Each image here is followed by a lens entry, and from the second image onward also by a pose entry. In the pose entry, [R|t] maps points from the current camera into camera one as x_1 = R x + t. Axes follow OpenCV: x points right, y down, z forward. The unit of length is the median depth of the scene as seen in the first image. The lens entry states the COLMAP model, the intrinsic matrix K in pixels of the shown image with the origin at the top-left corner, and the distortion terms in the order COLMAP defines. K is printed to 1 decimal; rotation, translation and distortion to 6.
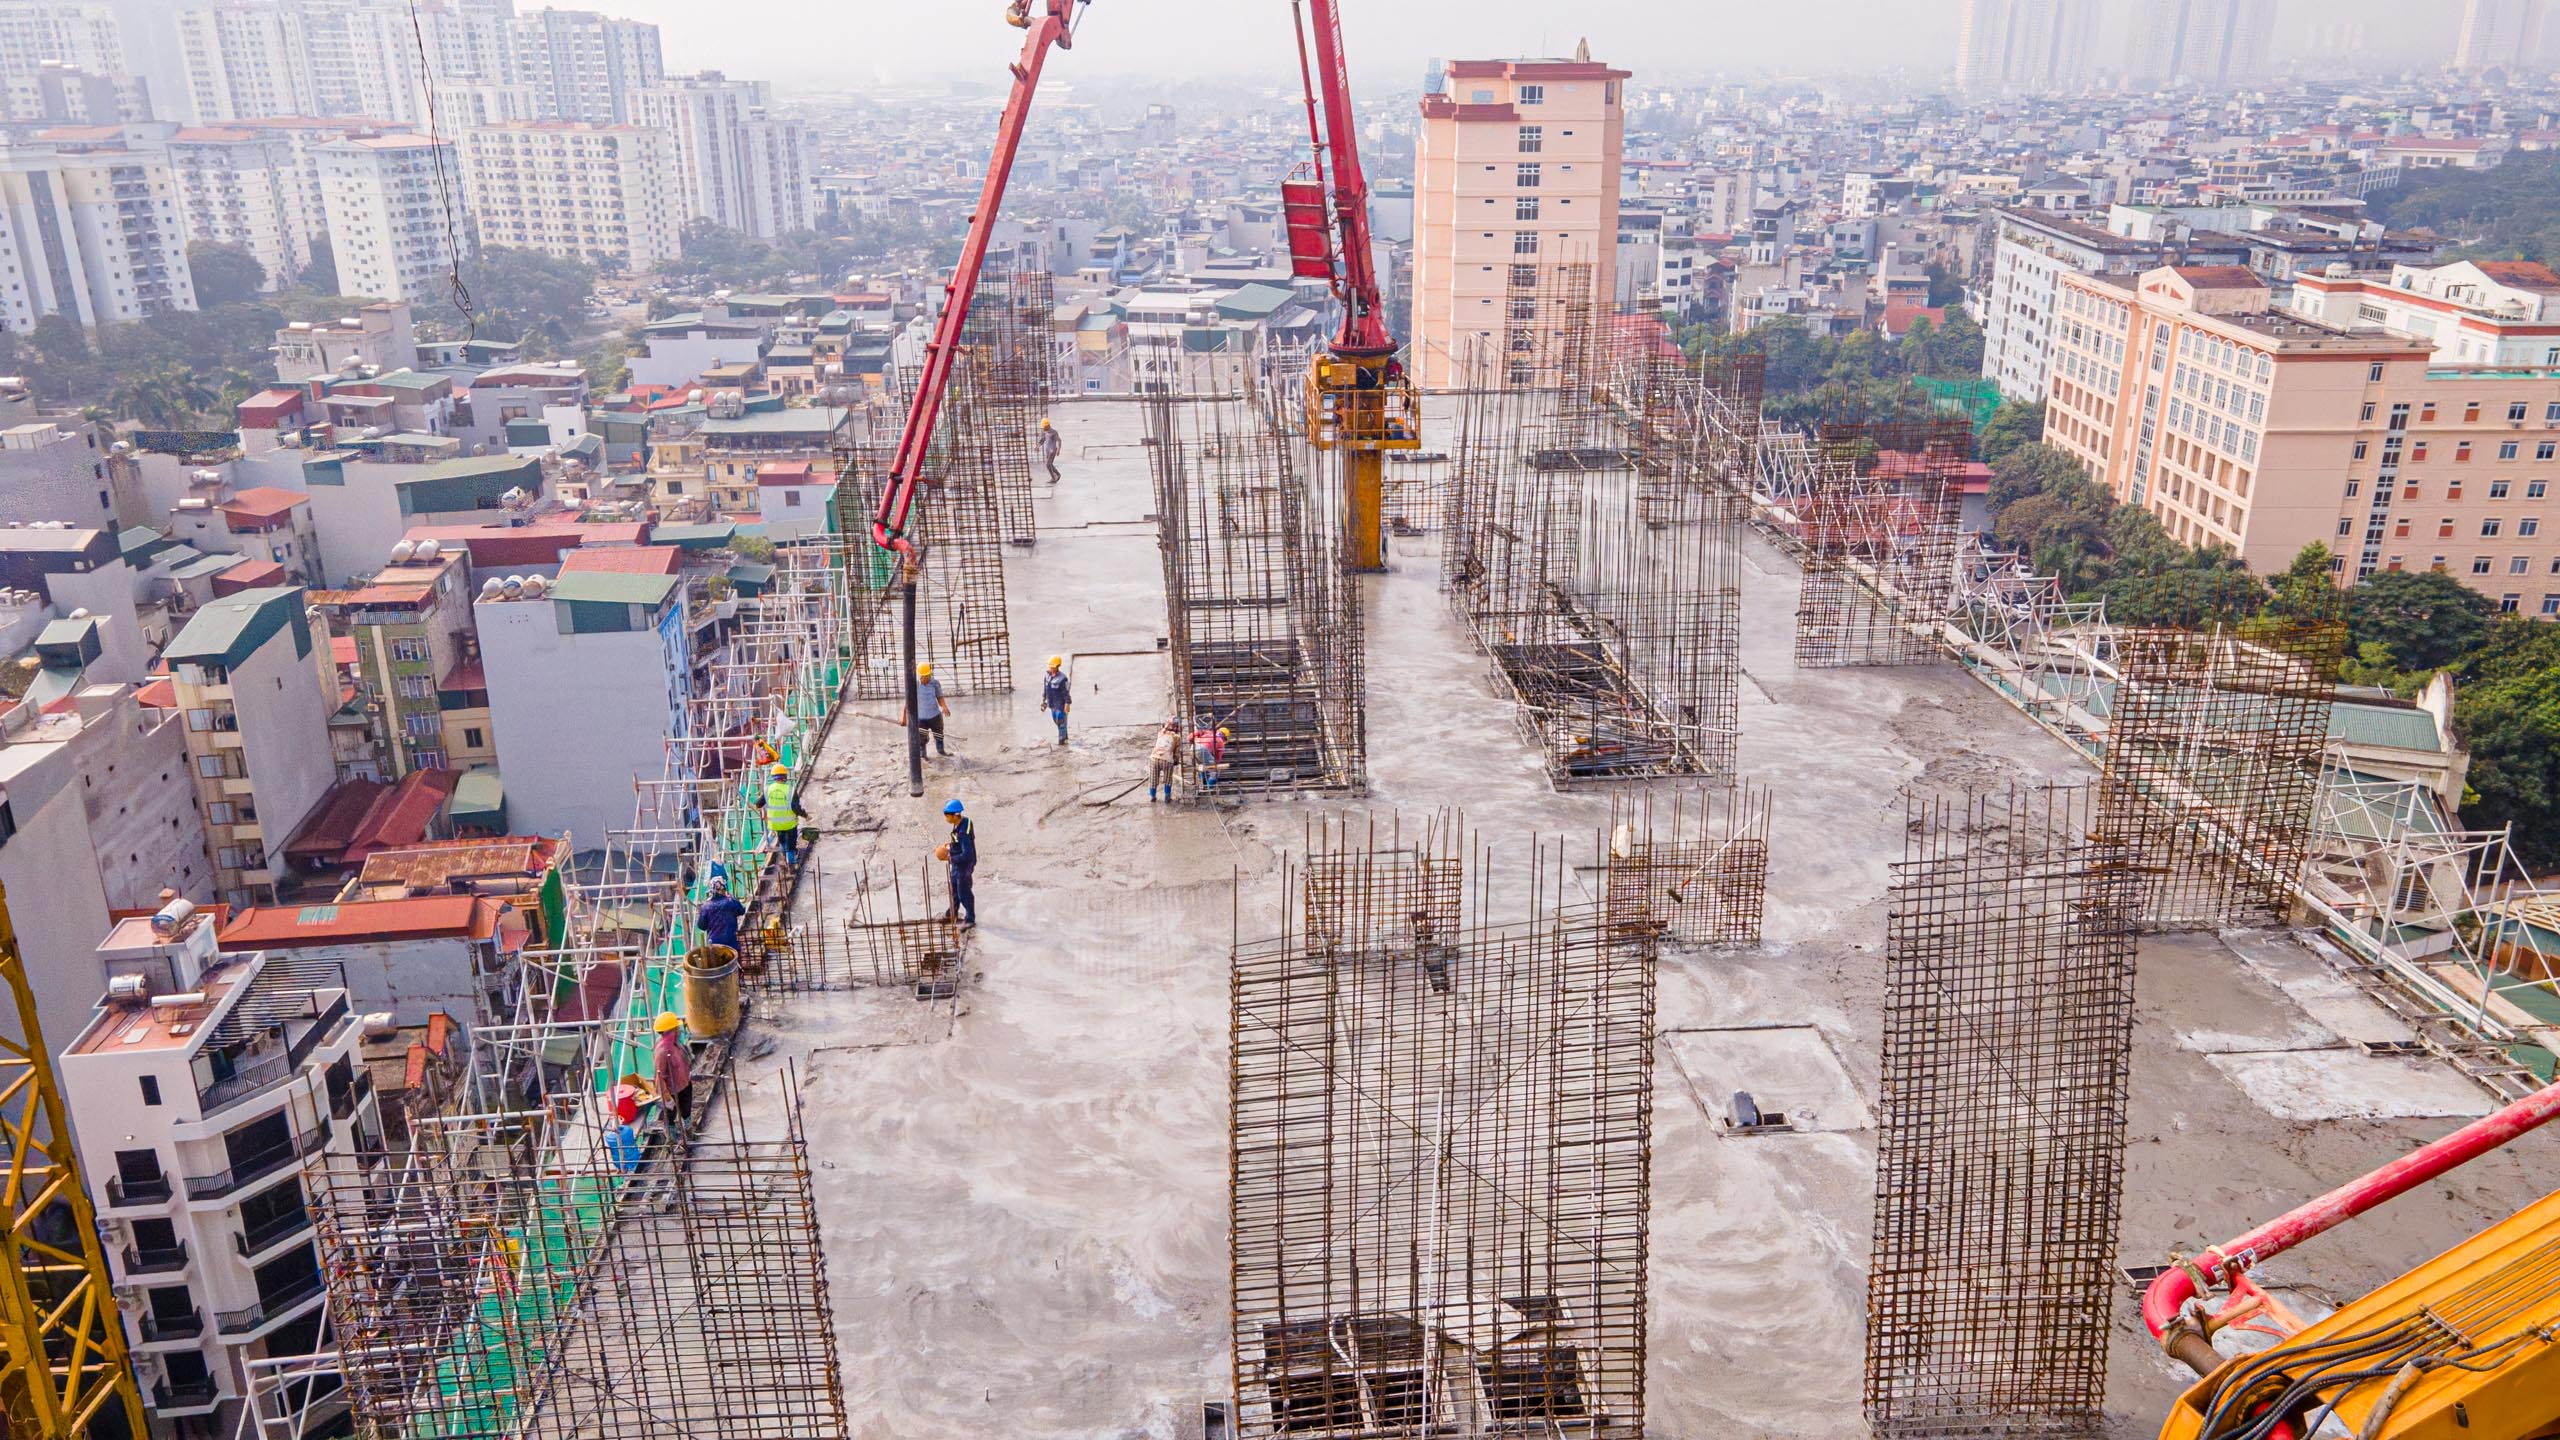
lens RADIAL K [[1883.2, 0, 1277.7], [0, 1883.2, 717.3], [0, 0, 1]] dist [-0.005054, 0.090840]
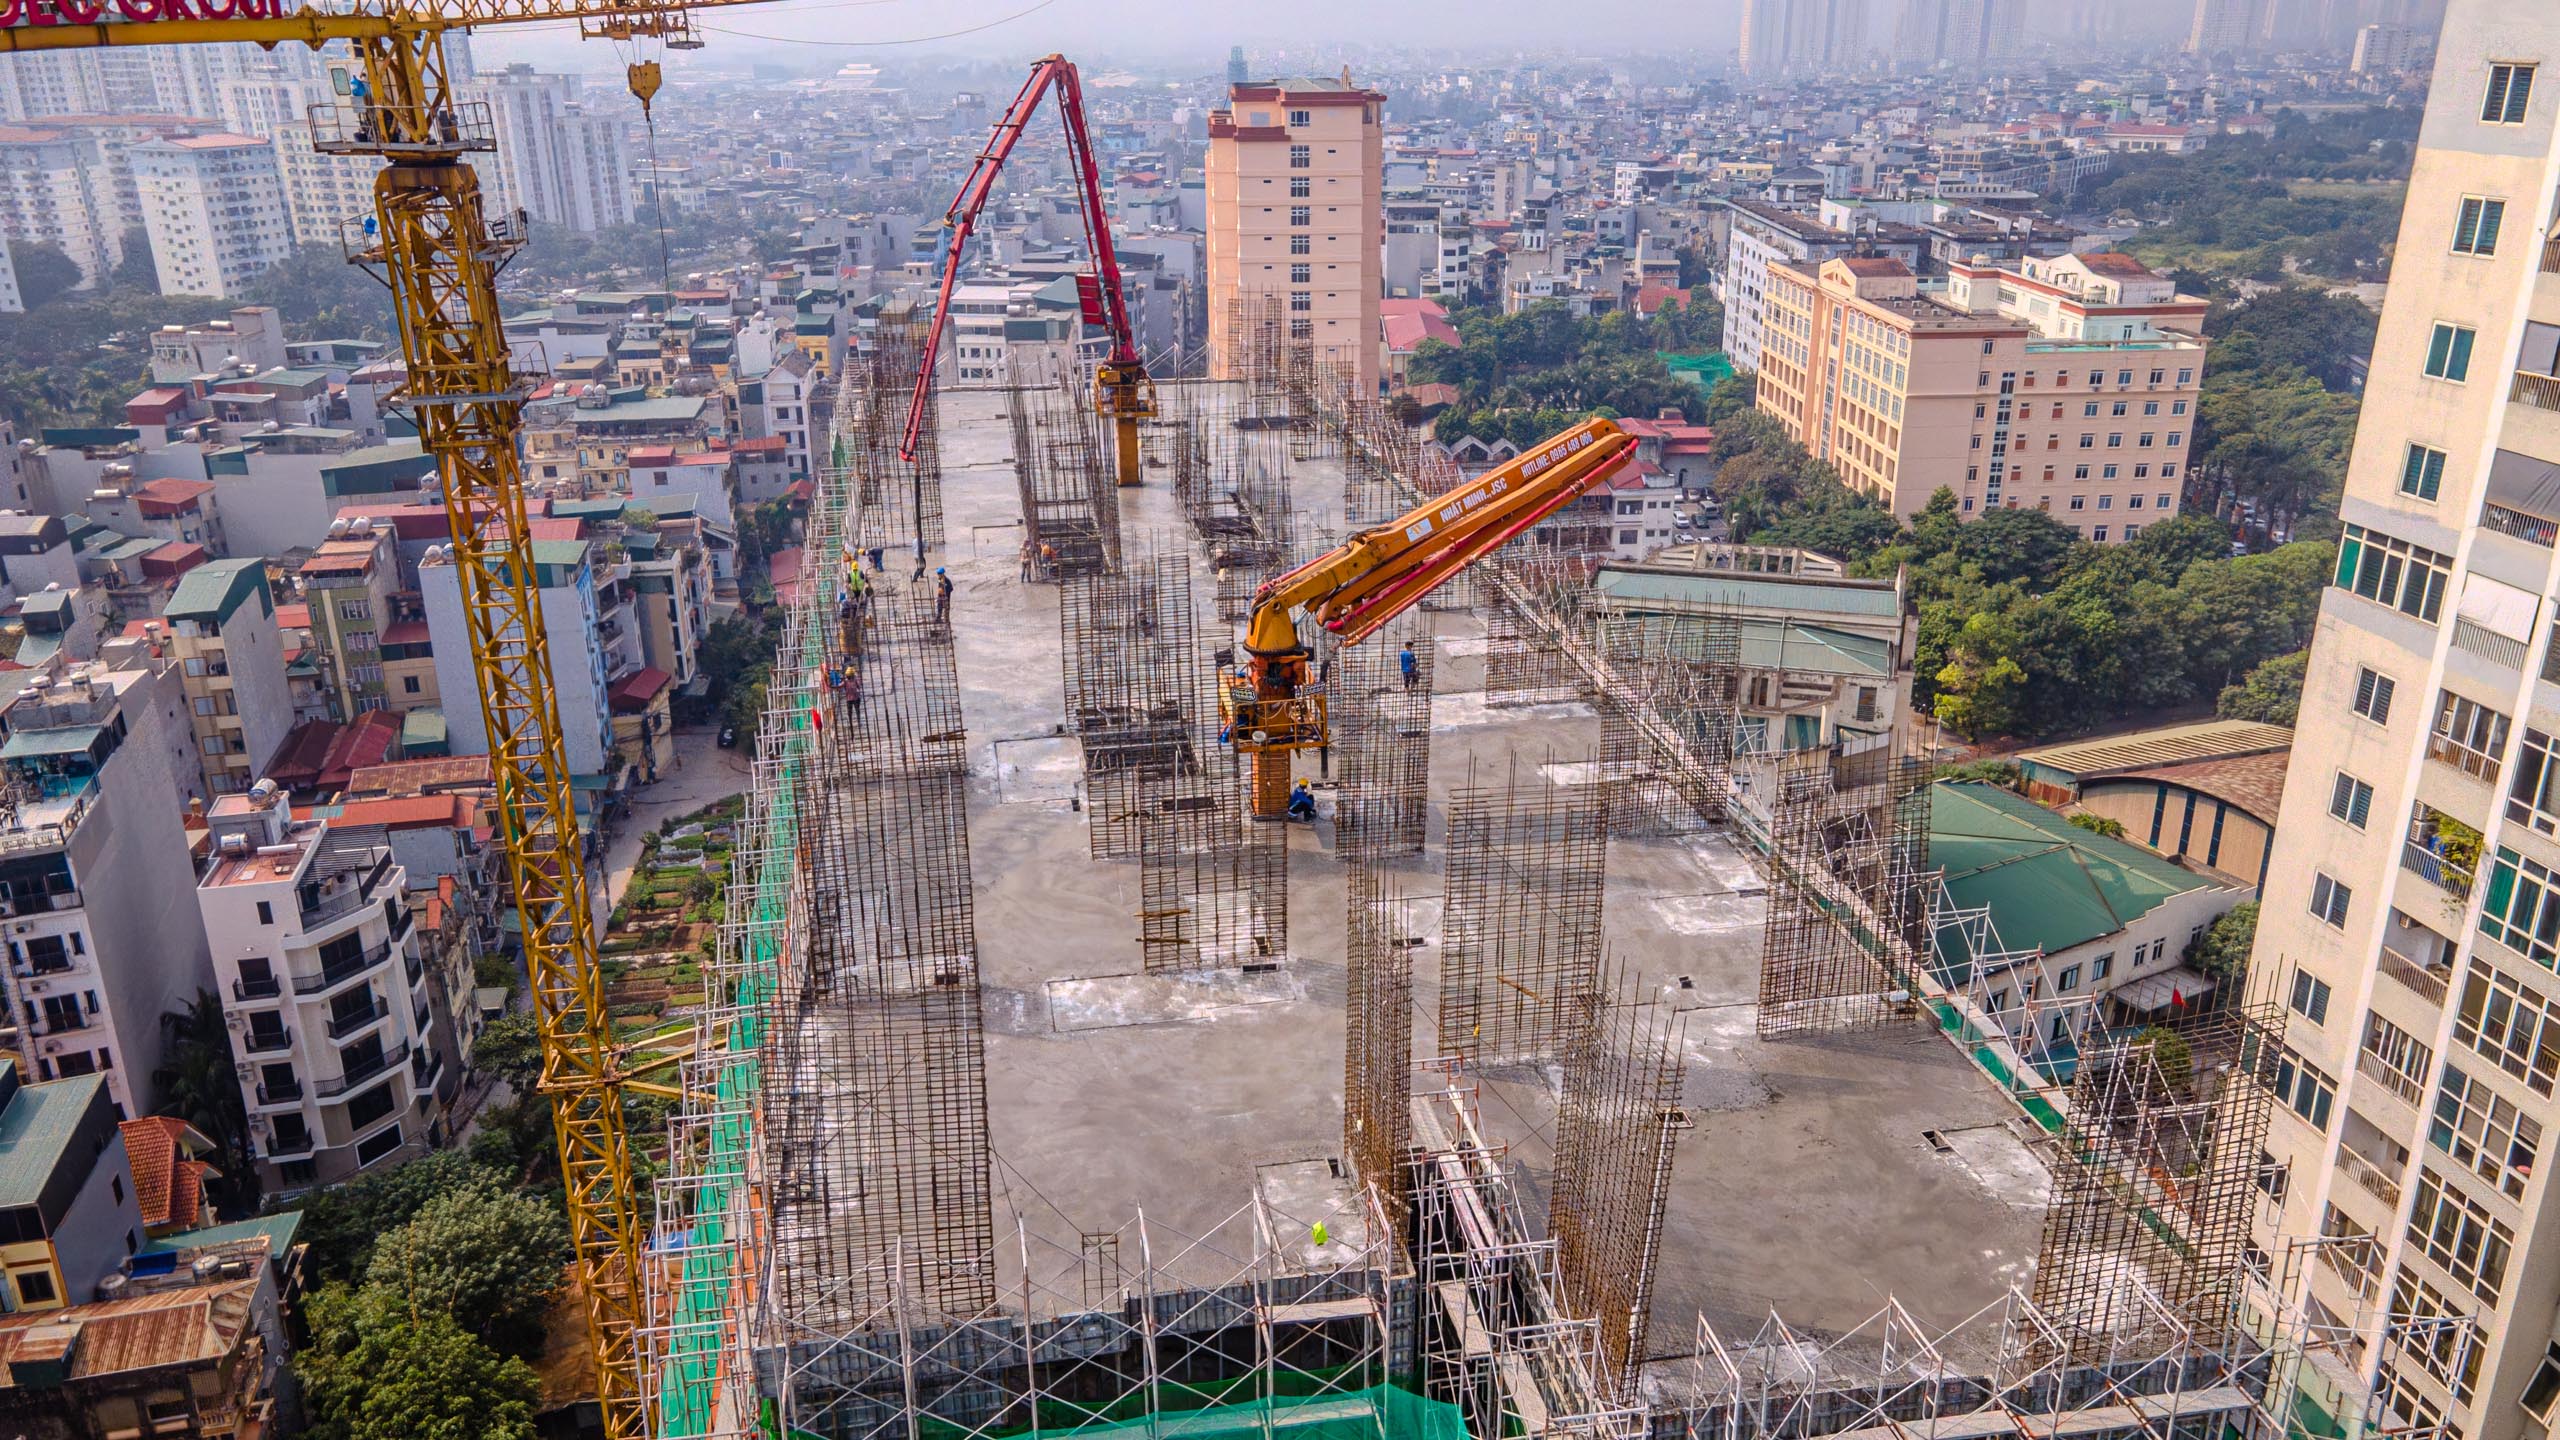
lens RADIAL K [[1885.8, 0, 1279.5], [0, 1885.8, 710.2], [0, 0, 1]] dist [0.005664, 0.064676]
pose [[0.995340, -0.033688, 0.090355, 0.003424], [0.033050, 0.999417, 0.008544, 0.024084], [-0.090590, -0.005518, 0.995873, -0.154254]]
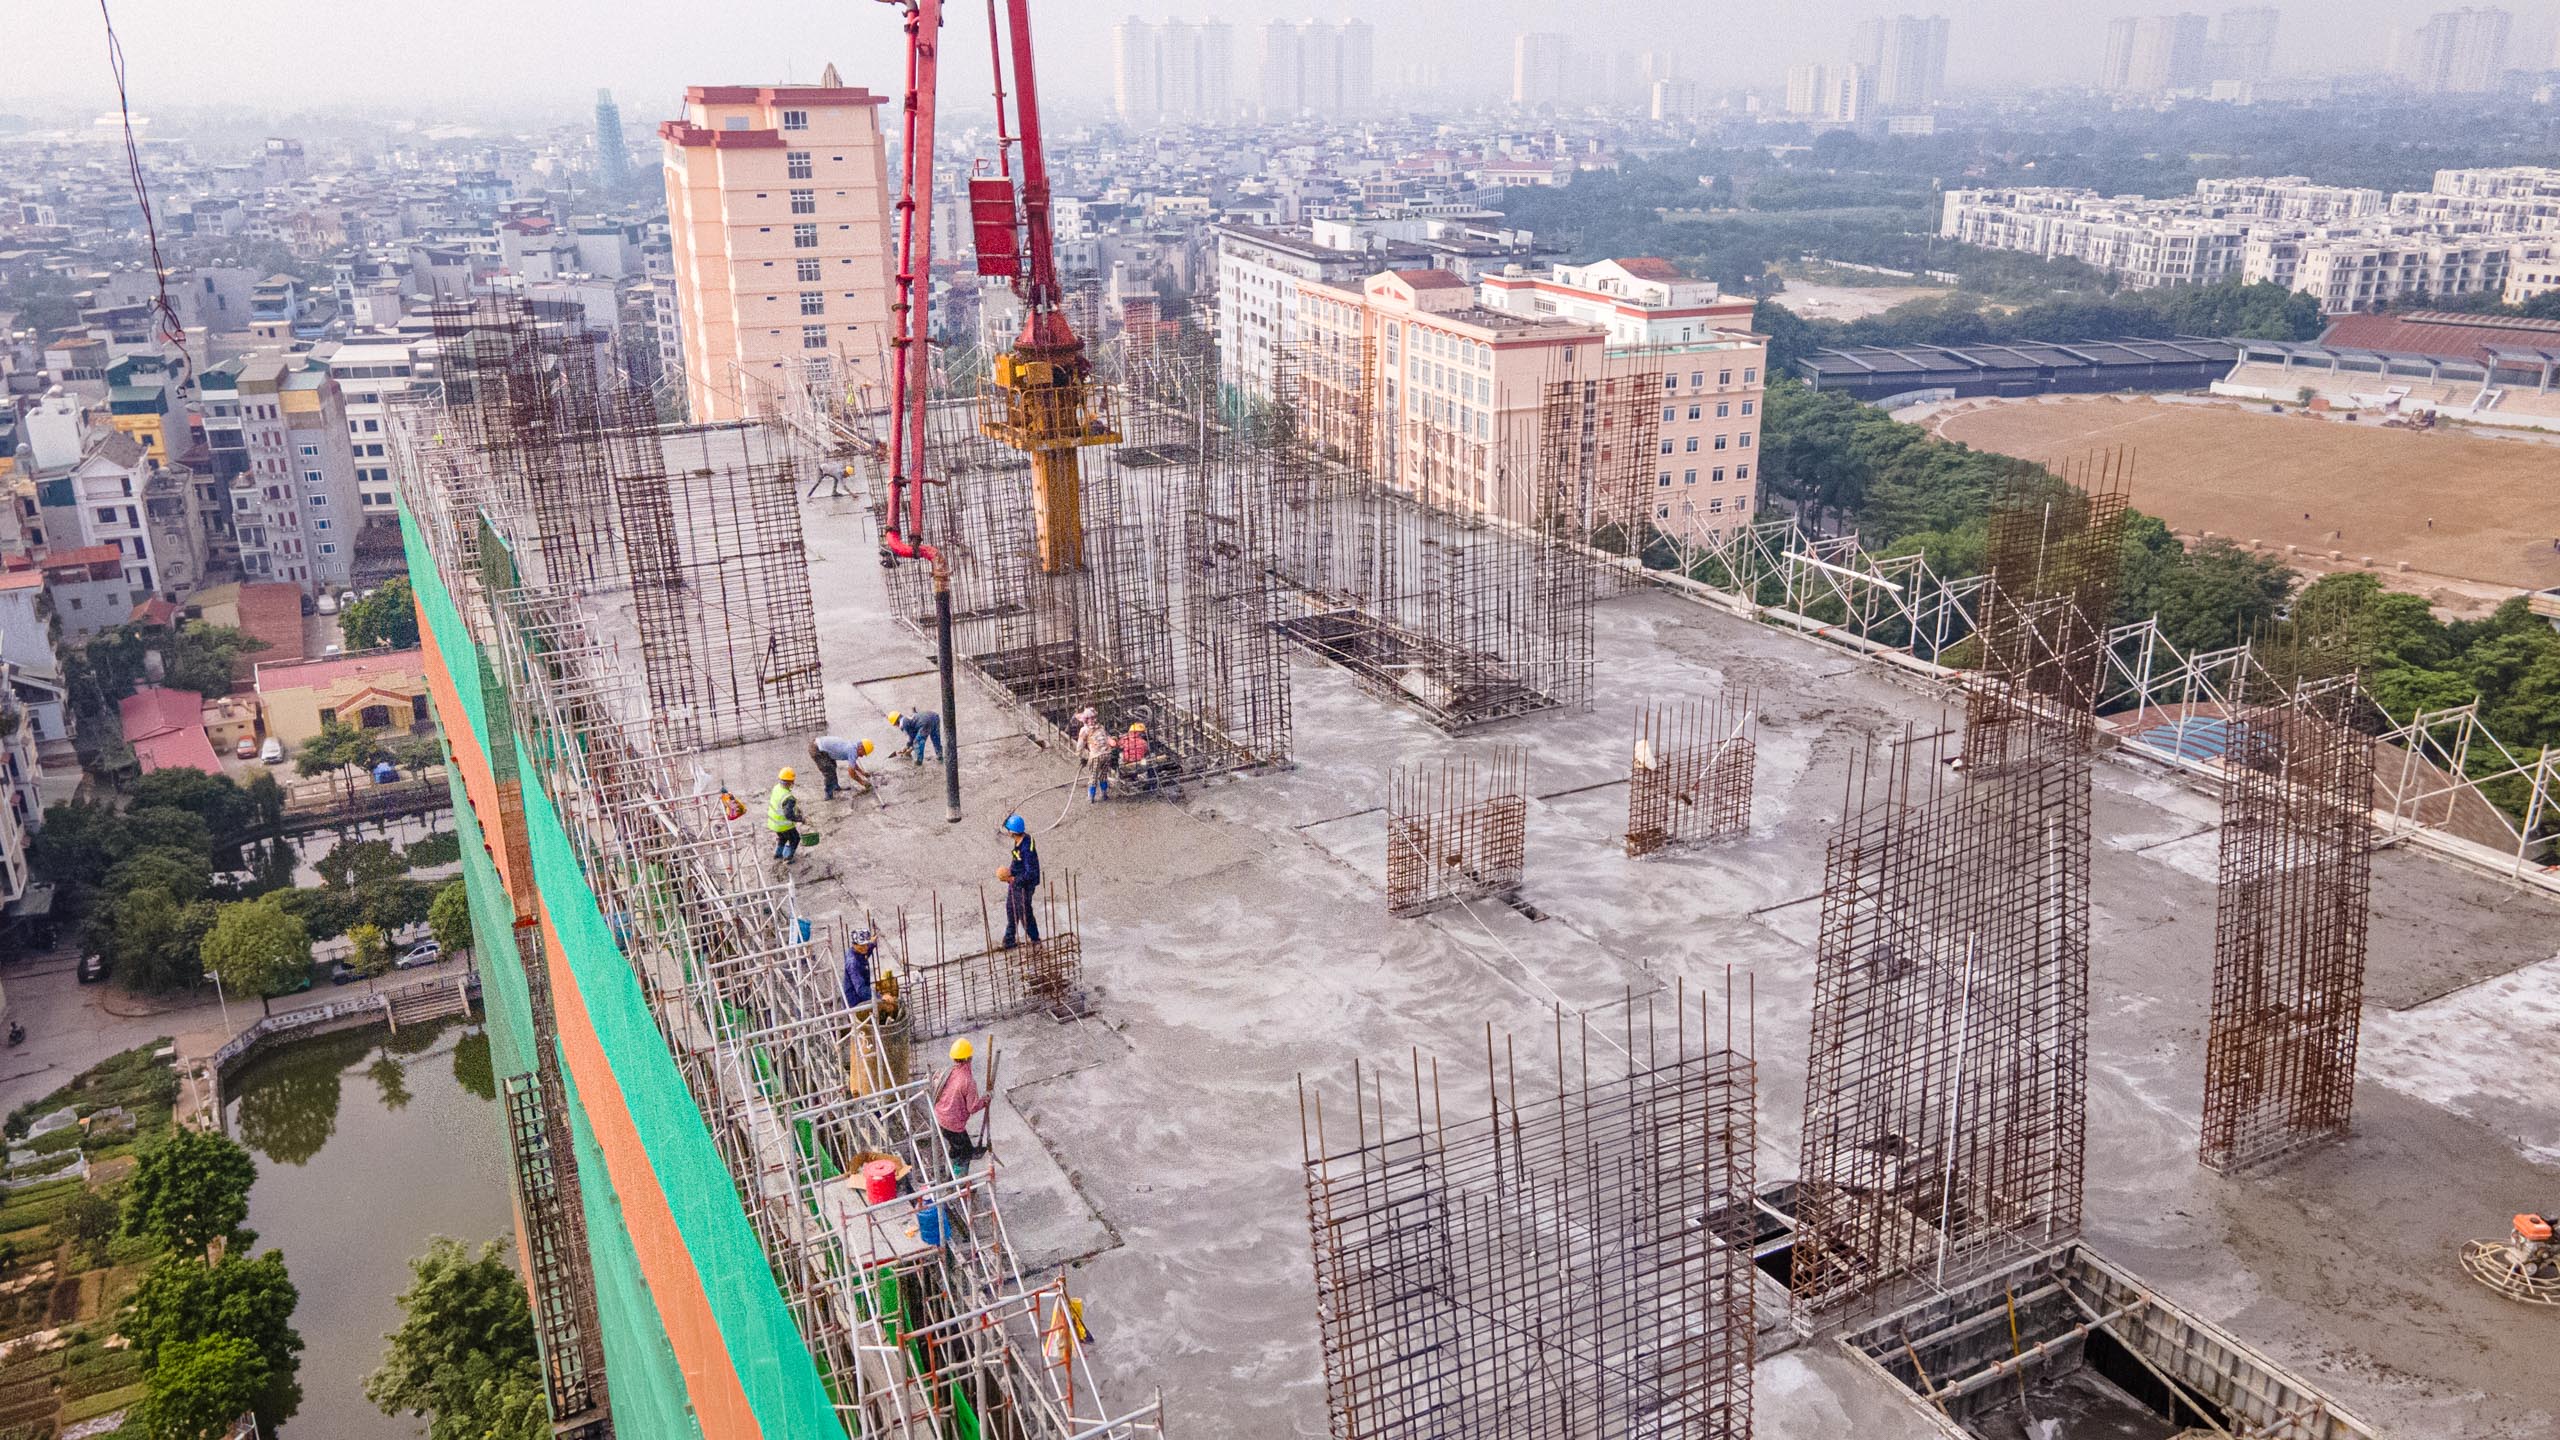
lens RADIAL K [[1885.6, 0, 1296.3], [0, 1885.6, 715.4], [0, 0, 1]] dist [0.006142, 0.053120]
pose [[0.912333, -0.133610, 0.387036, -0.044769], [0.139994, 0.990082, 0.011791, 0.000228], [-0.384772, 0.043426, 0.921989, 0.008143]]
